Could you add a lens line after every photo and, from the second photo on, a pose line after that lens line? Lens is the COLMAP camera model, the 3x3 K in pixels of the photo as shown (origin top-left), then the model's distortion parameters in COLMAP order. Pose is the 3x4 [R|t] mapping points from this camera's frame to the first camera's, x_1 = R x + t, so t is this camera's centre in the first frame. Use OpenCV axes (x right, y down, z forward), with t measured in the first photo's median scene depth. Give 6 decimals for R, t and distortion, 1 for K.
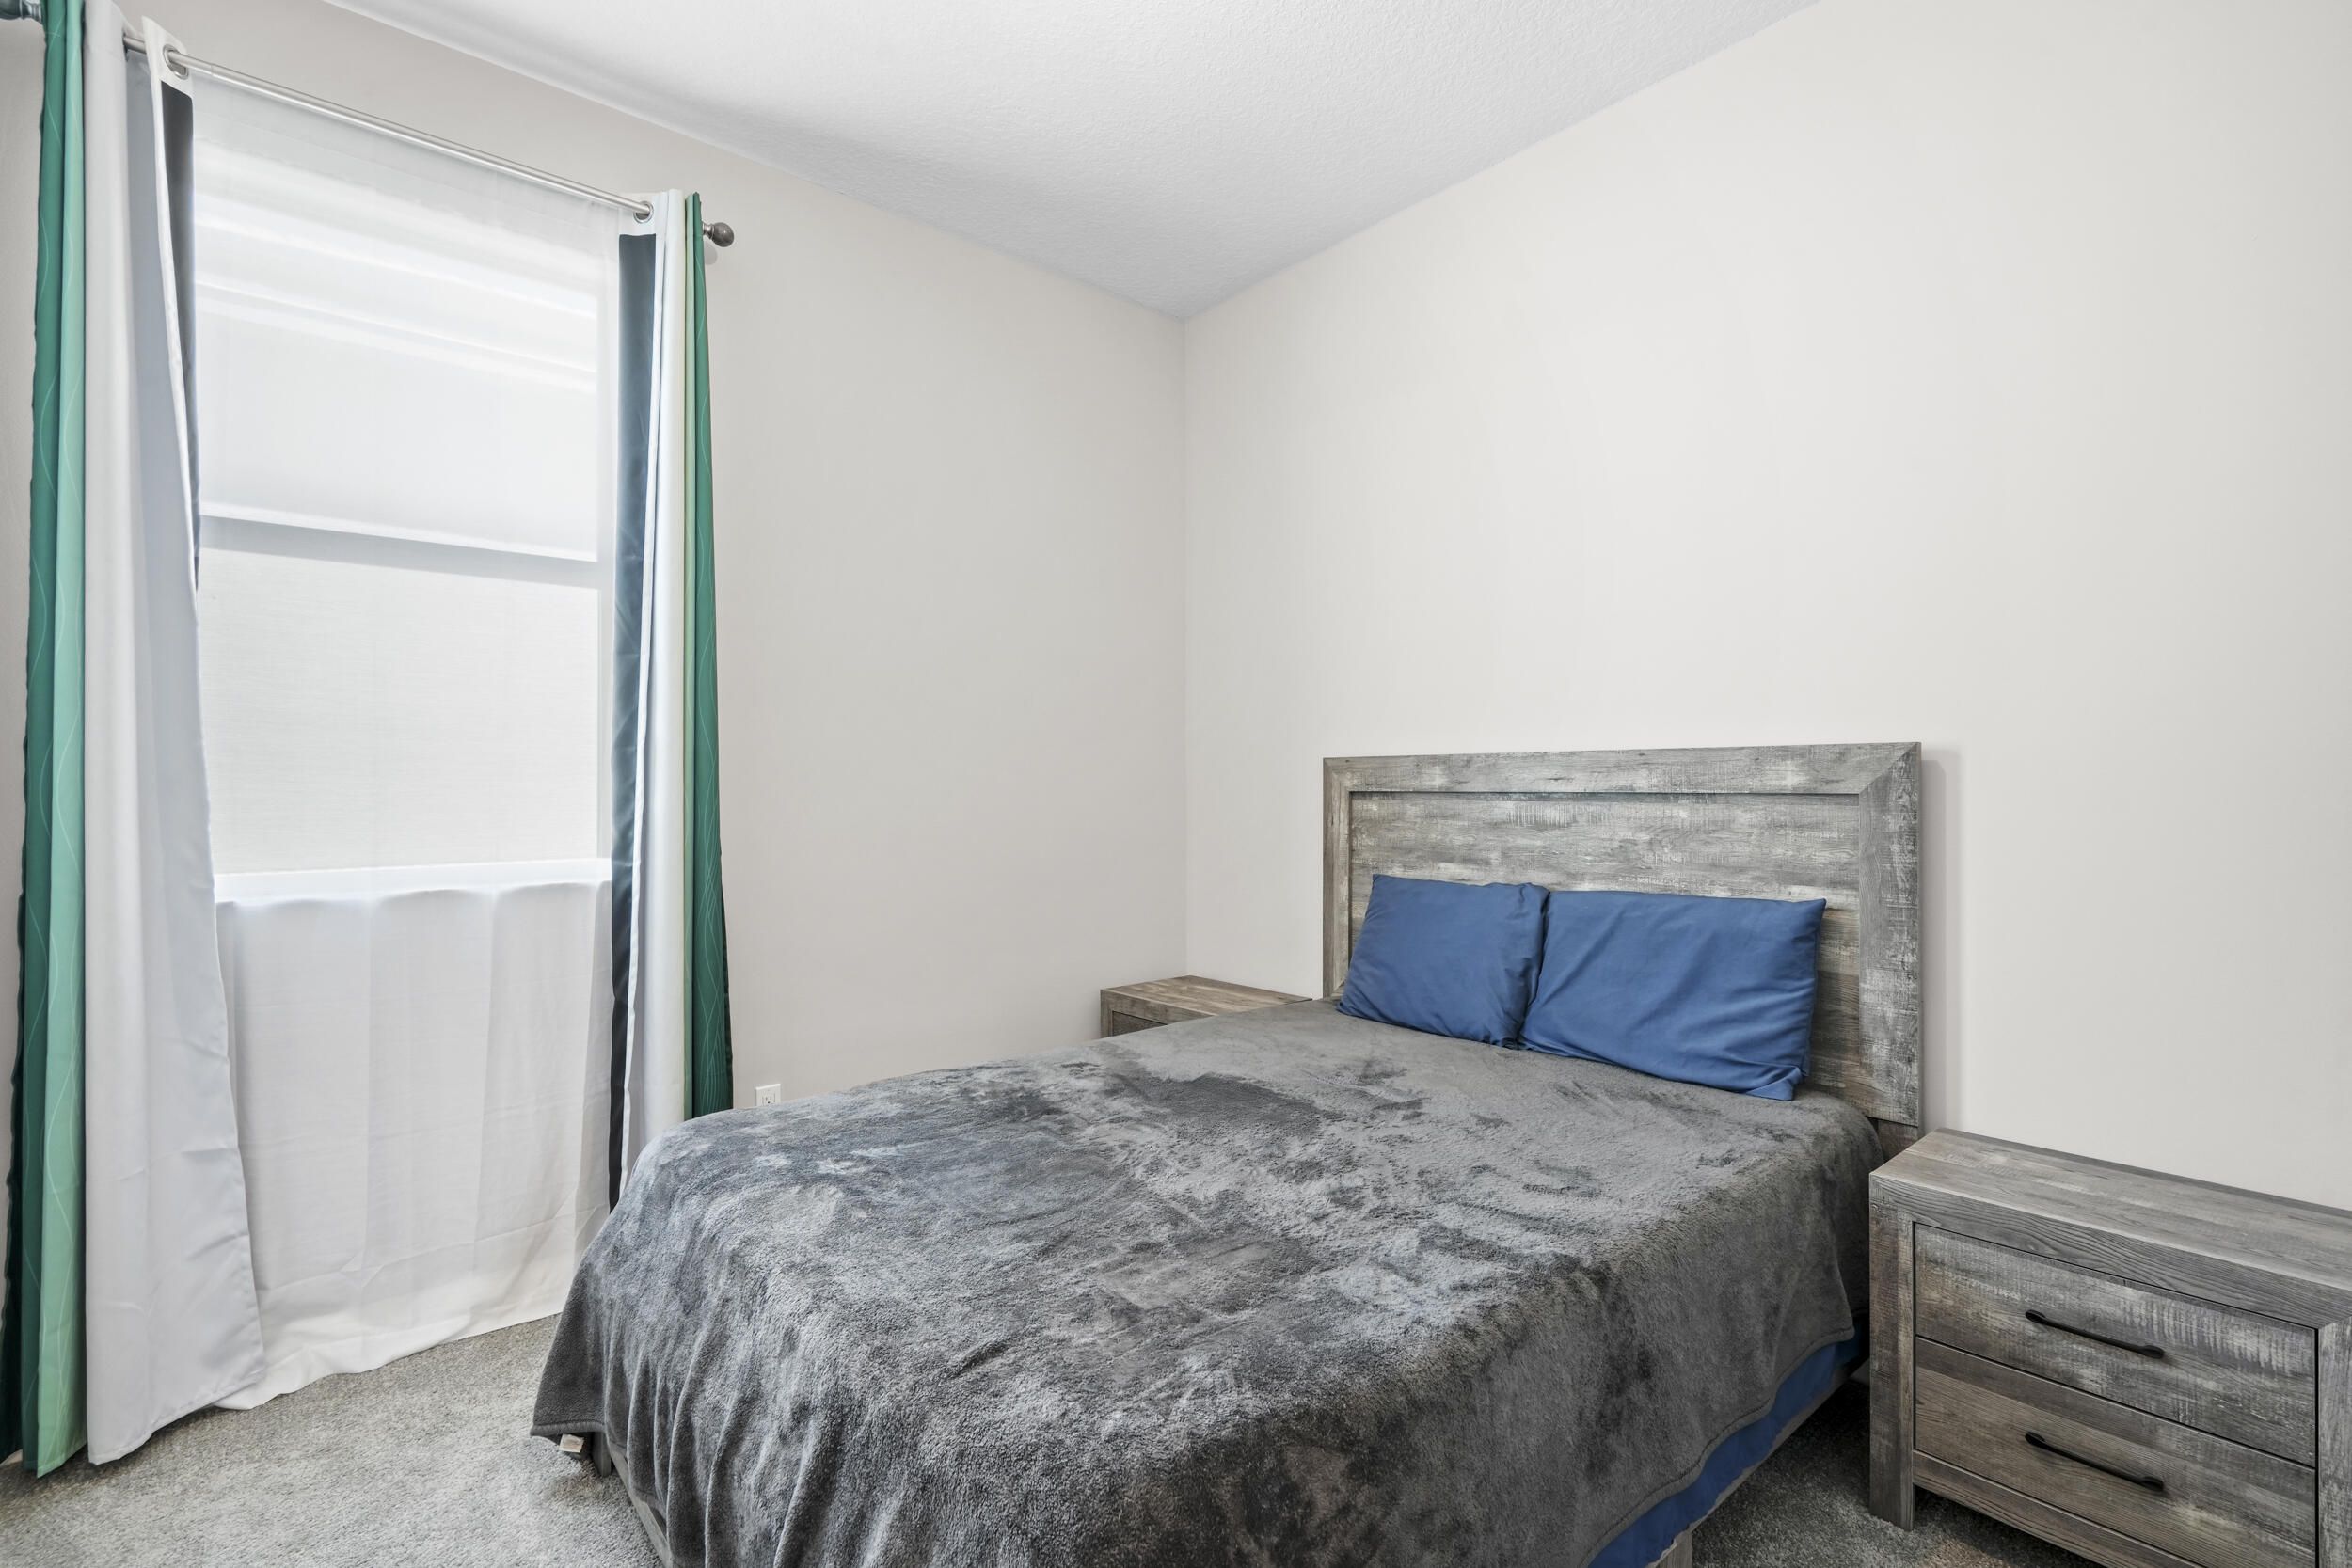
lens RADIAL K [[1081.0, 0, 1197.3], [0, 1081.0, 785.7], [0, 0, 1]] dist [-0.003742, 0.002776]
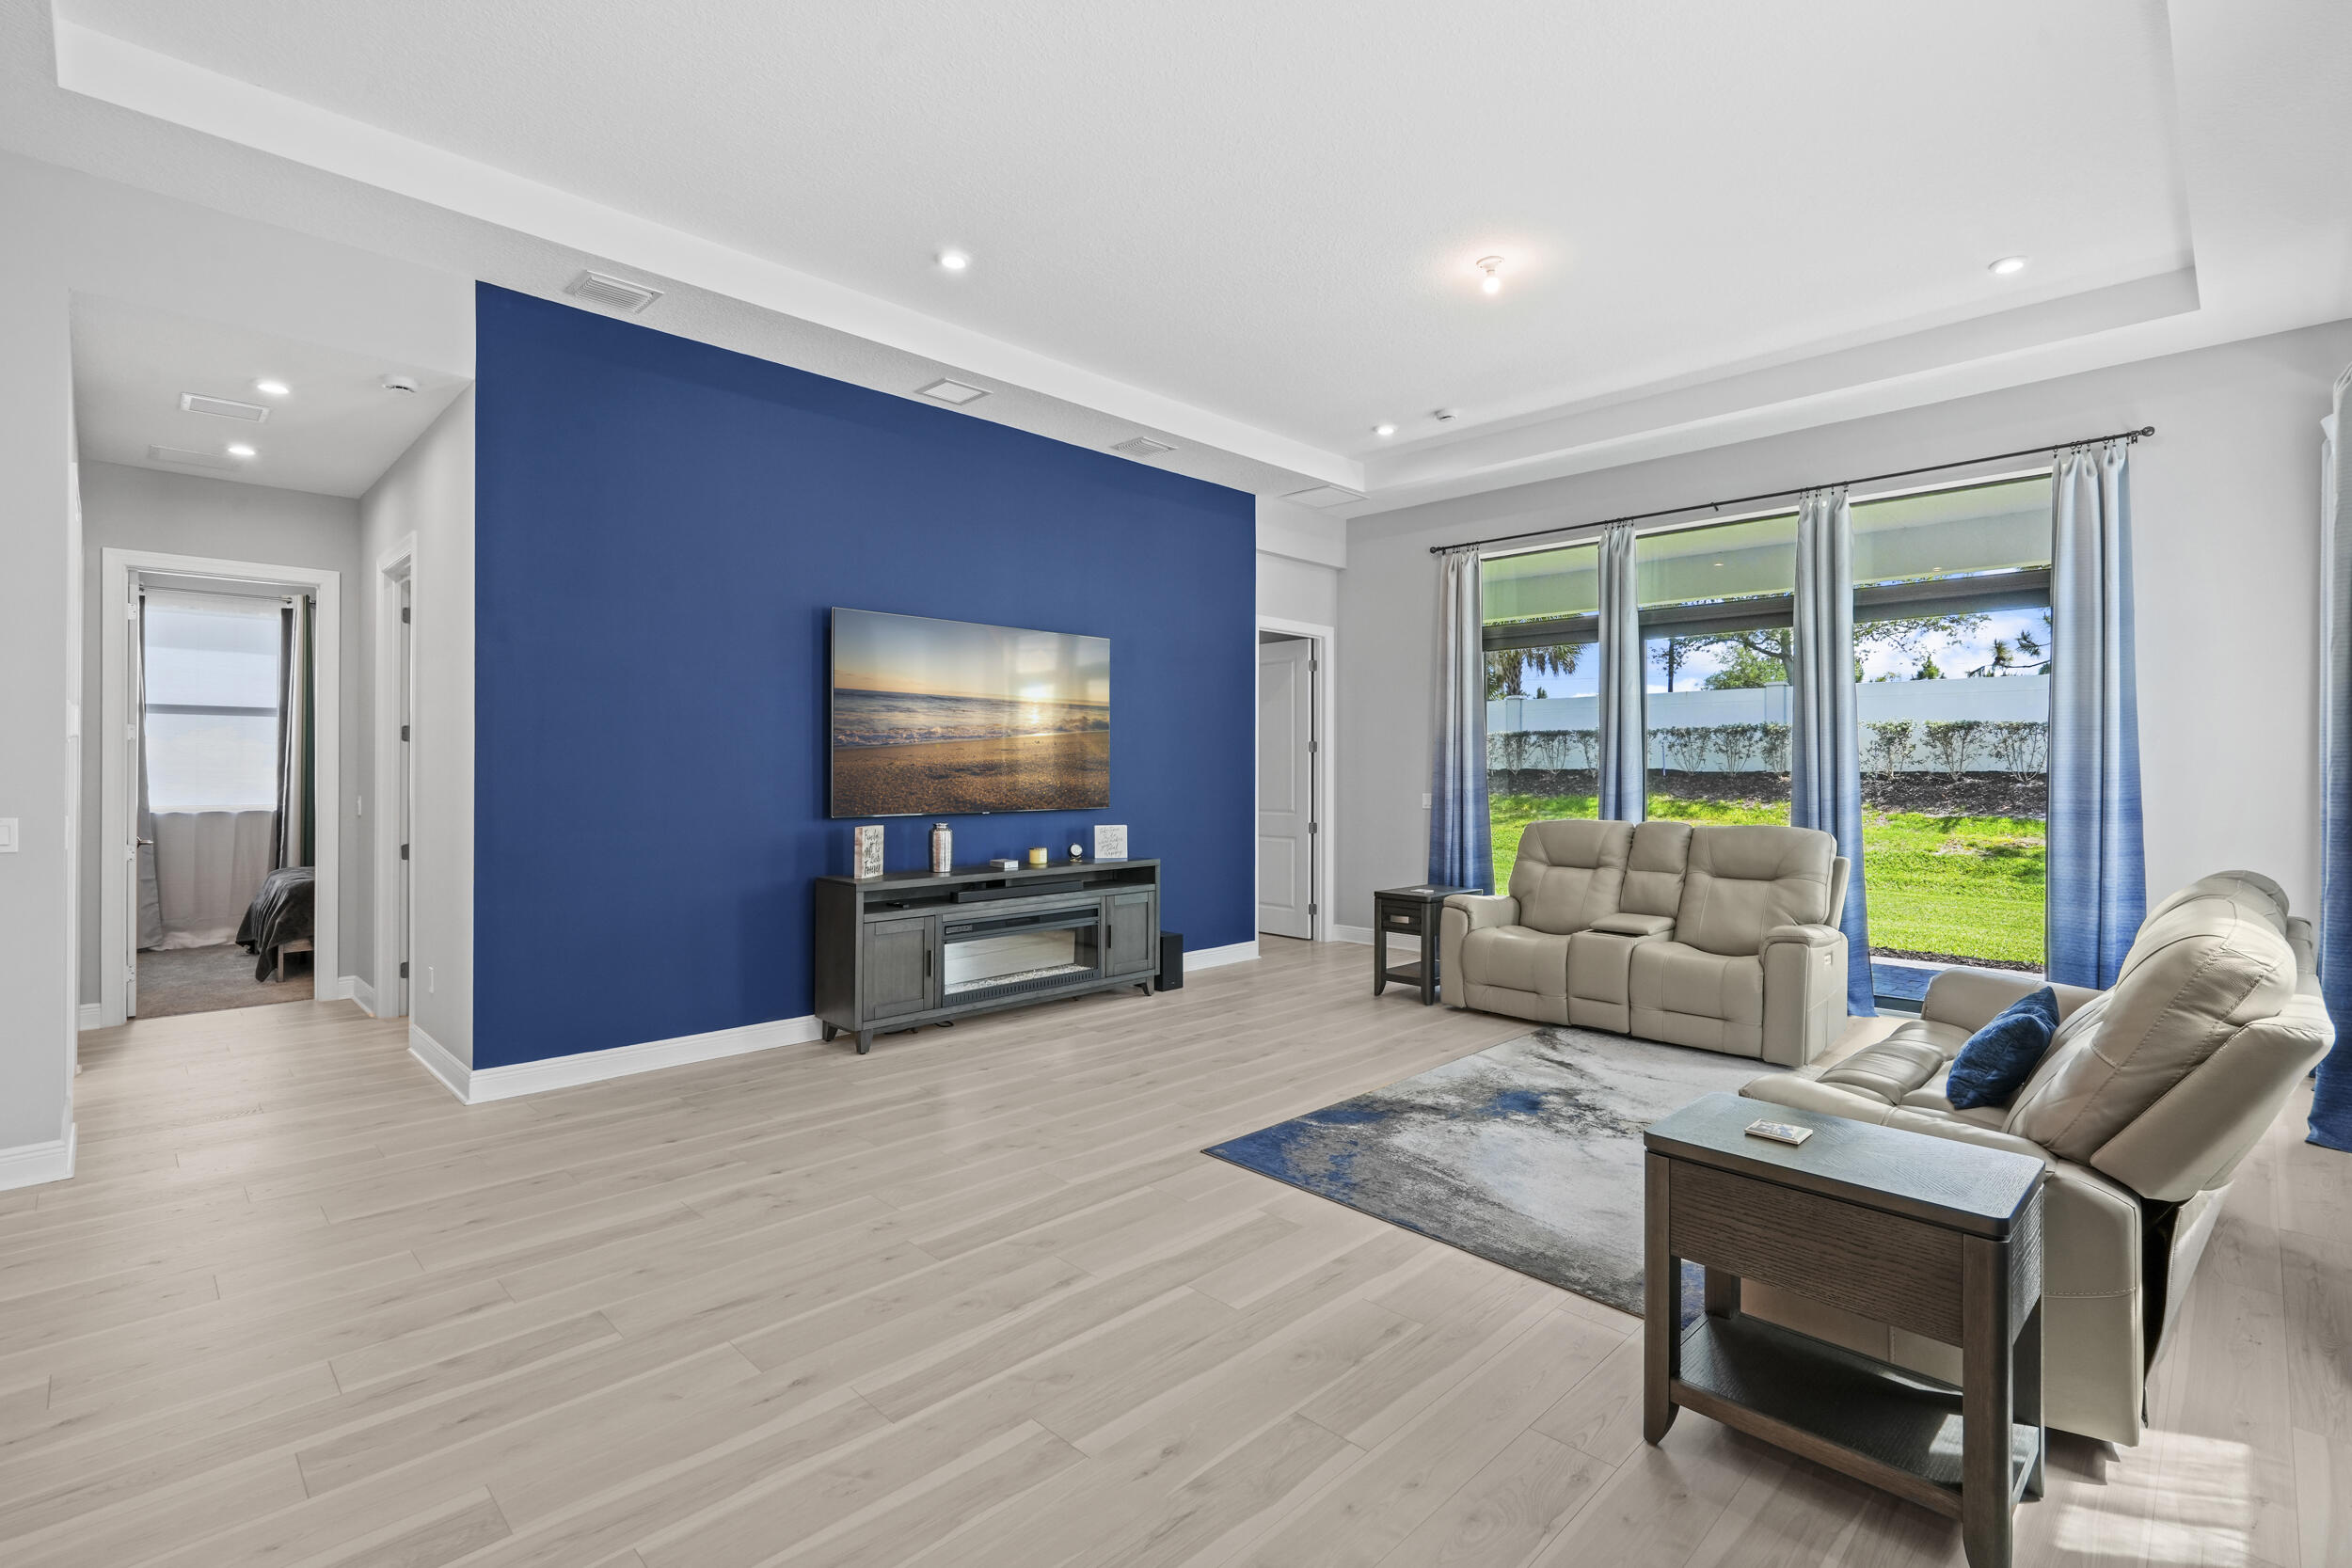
lens RADIAL K [[1081.0, 0, 1209.7], [0, 1081.0, 749.6], [0, 0, 1]] dist [-0.003742, 0.002776]
pose [[0.997108, -0.003318, 0.075919, 2.021890], [0.004084, 0.999942, -0.009939, -0.046676], [-0.075881, 0.010220, 0.997064, -2.467251]]
